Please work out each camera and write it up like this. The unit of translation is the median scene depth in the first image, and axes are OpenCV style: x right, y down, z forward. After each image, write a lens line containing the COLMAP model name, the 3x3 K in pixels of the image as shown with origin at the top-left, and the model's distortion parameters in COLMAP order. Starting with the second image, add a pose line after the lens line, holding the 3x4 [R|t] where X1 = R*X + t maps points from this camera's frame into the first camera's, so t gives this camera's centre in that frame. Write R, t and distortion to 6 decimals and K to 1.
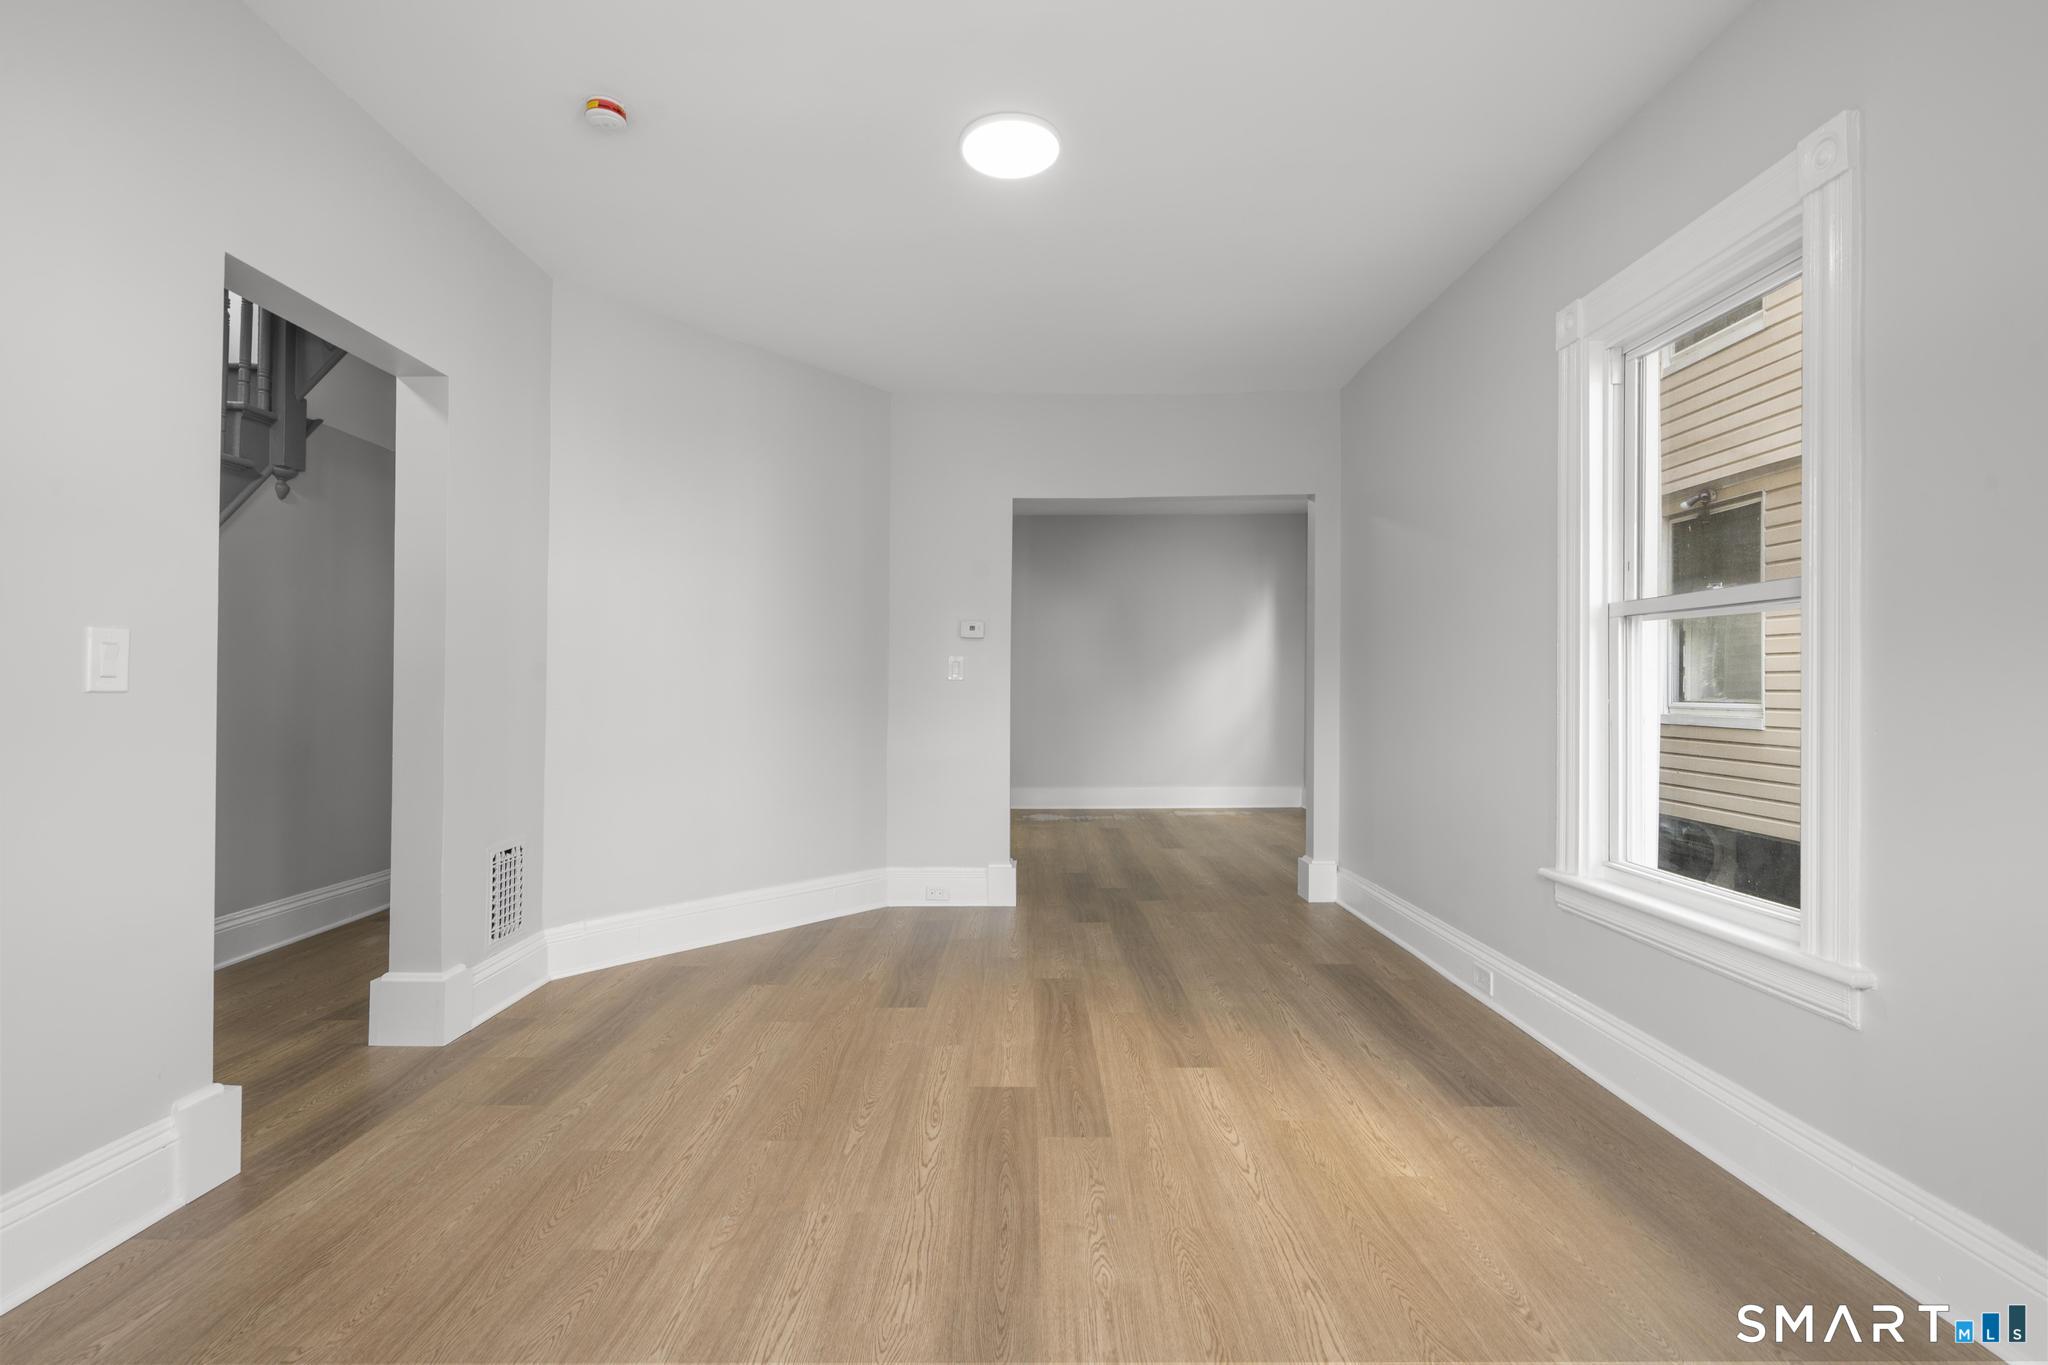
lens RADIAL K [[917.3, 0, 1017.1], [0, 917.3, 674.3], [0, 0, 1]] dist [-0.009258, 0.003538]
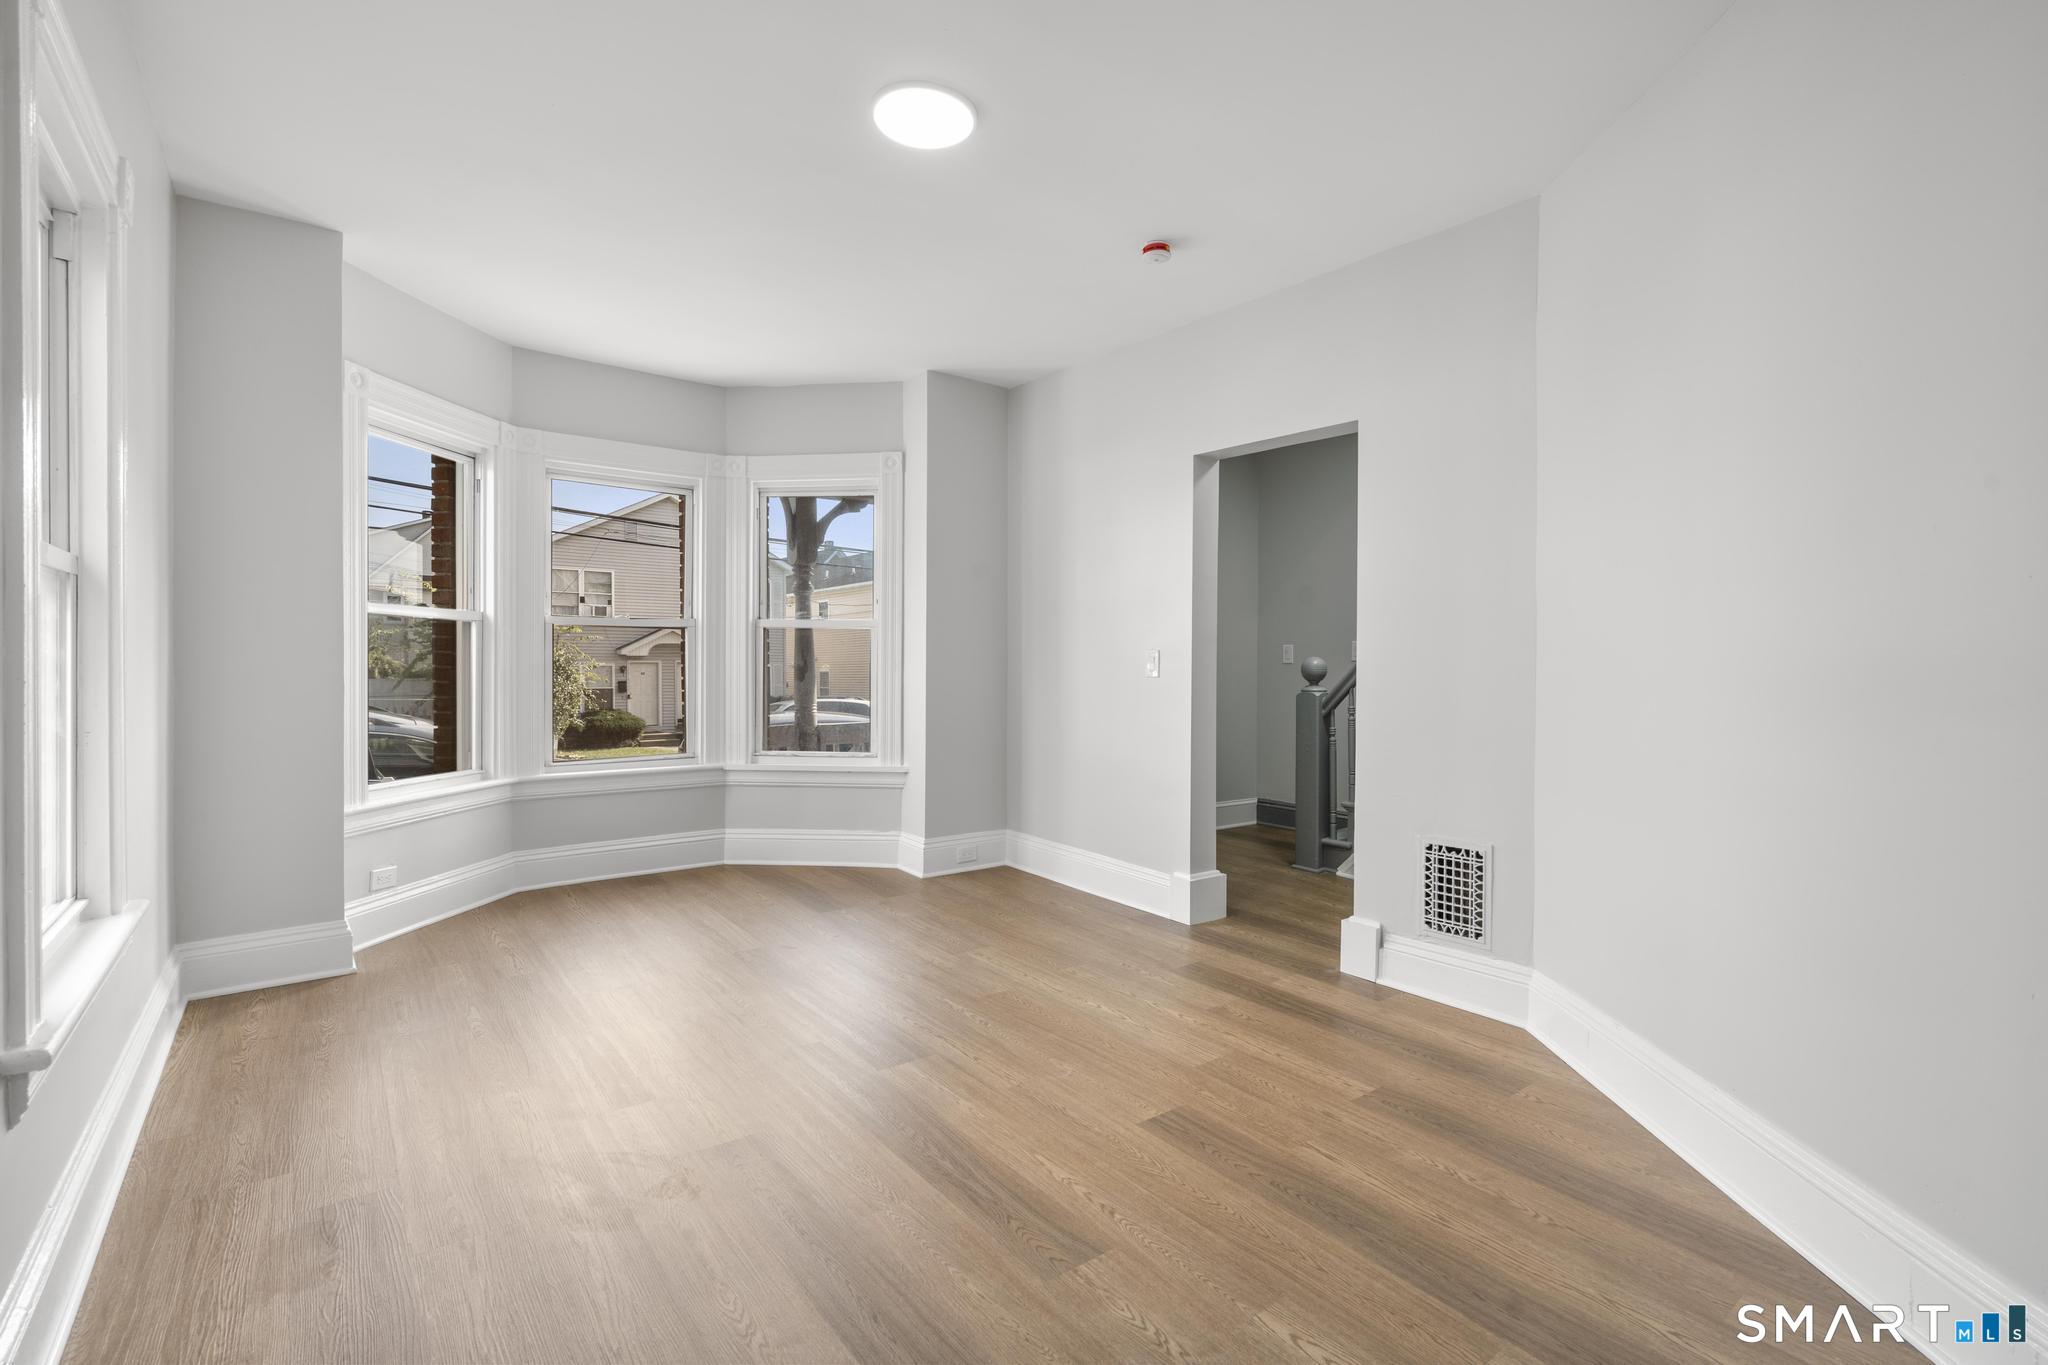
lens RADIAL K [[917.3, 0, 1033.7], [0, 917.3, 678.6], [0, 0, 1]] dist [-0.009258, 0.003538]
pose [[-0.781300, -0.005556, -0.624131, 0.430157], [-0.004626, 0.999984, -0.003111, 0.015843], [0.624139, 0.000457, -0.781314, 1.565372]]
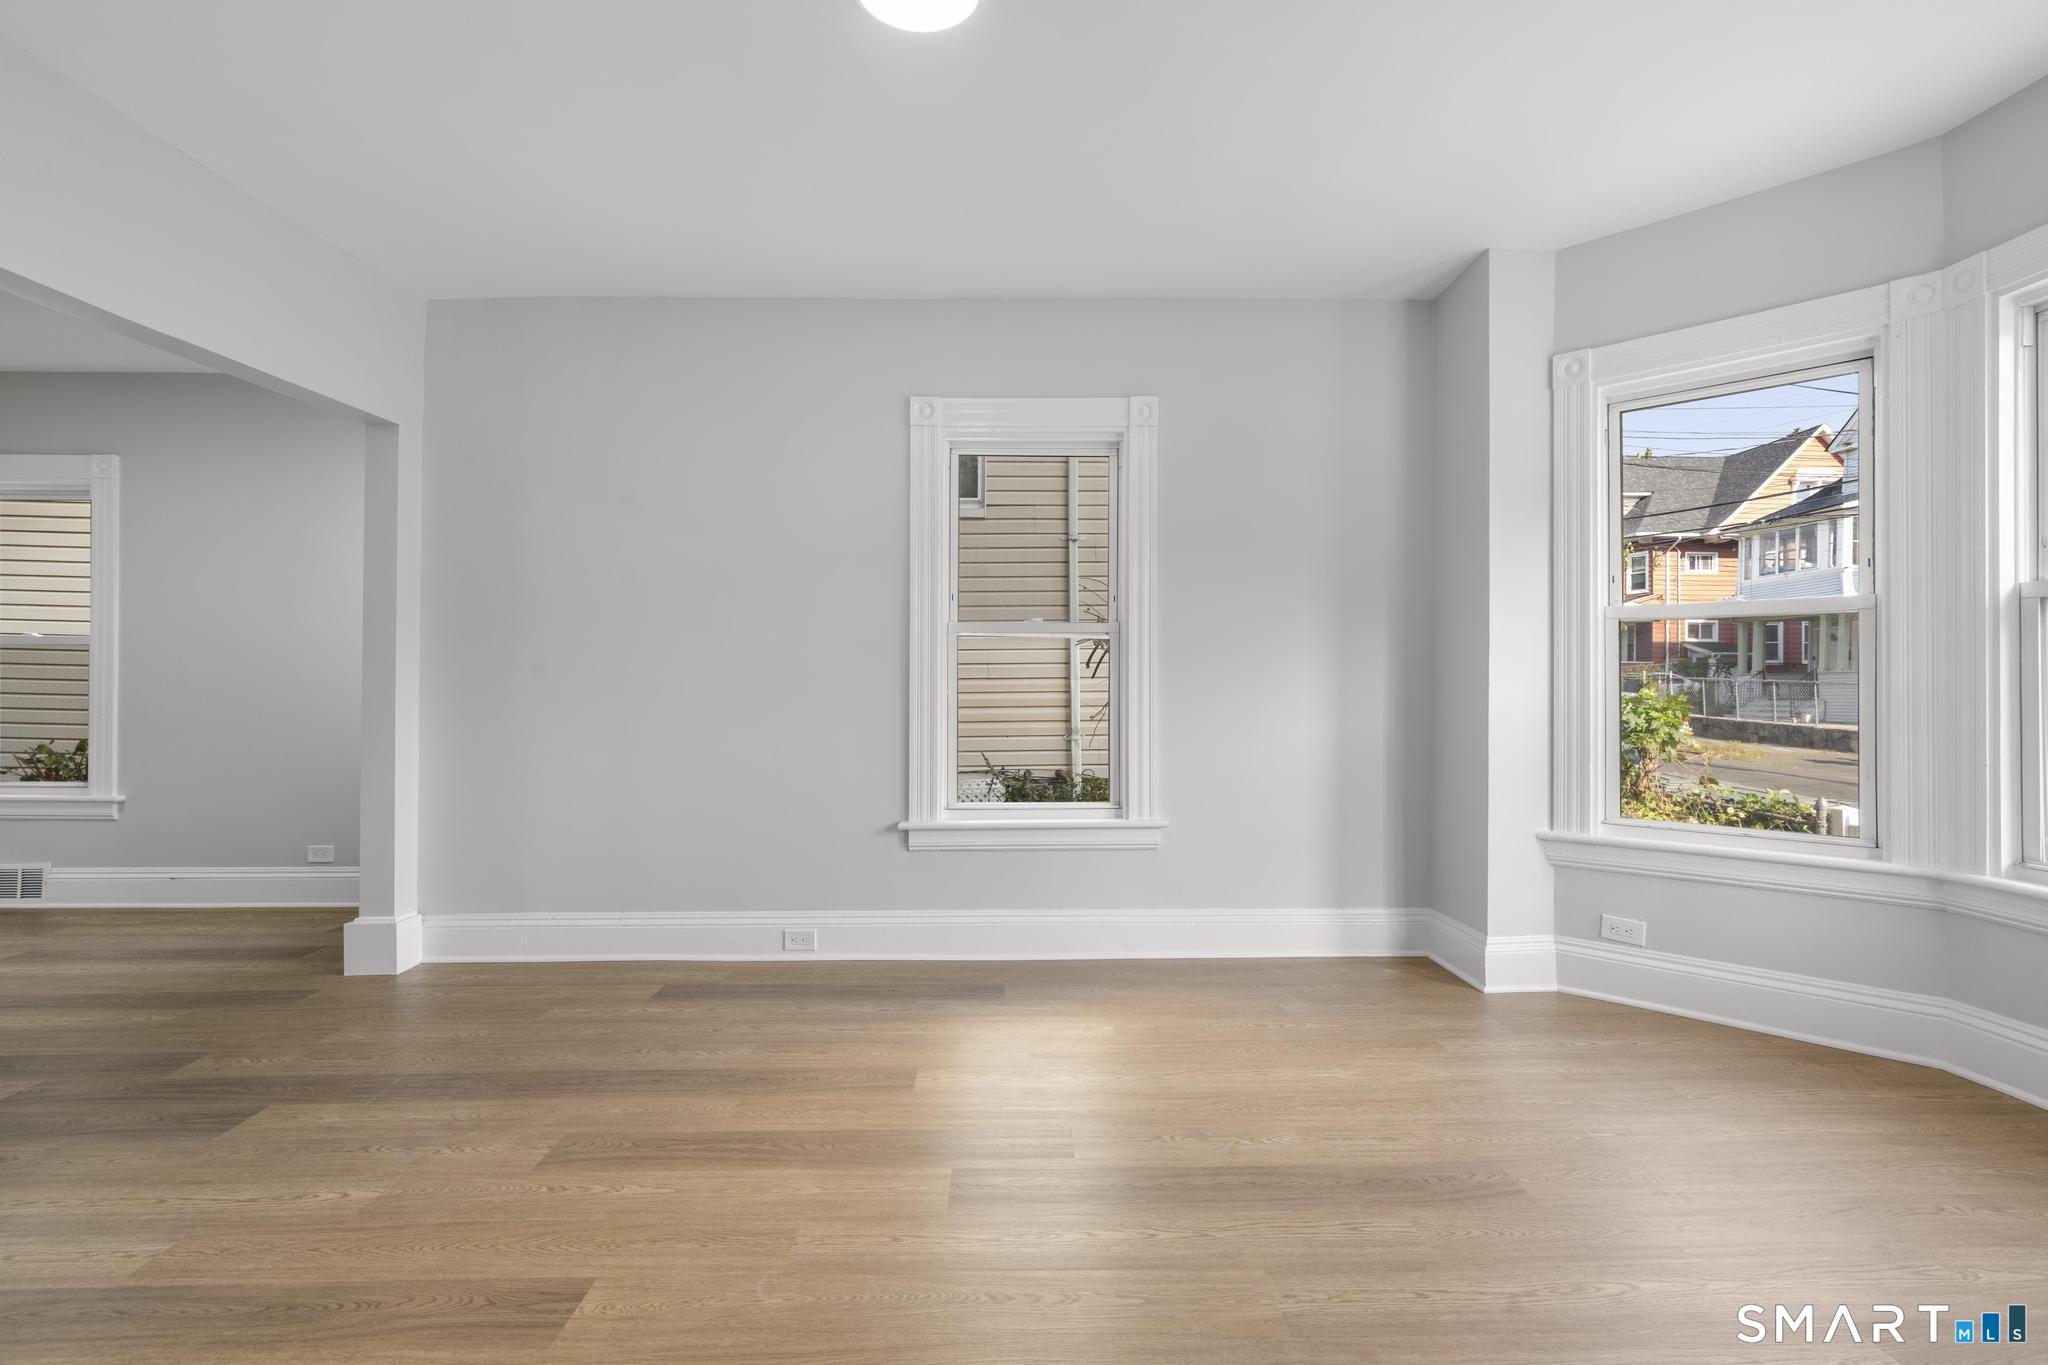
lens RADIAL K [[917.3, 0, 1018.2], [0, 917.3, 684.2], [0, 0, 1]] dist [-0.009258, 0.003538]
pose [[-0.014771, -0.004172, 0.999882, -0.664074], [-0.012144, 0.999918, 0.003993, 0.007379], [-0.999817, -0.012084, -0.014820, 0.789620]]
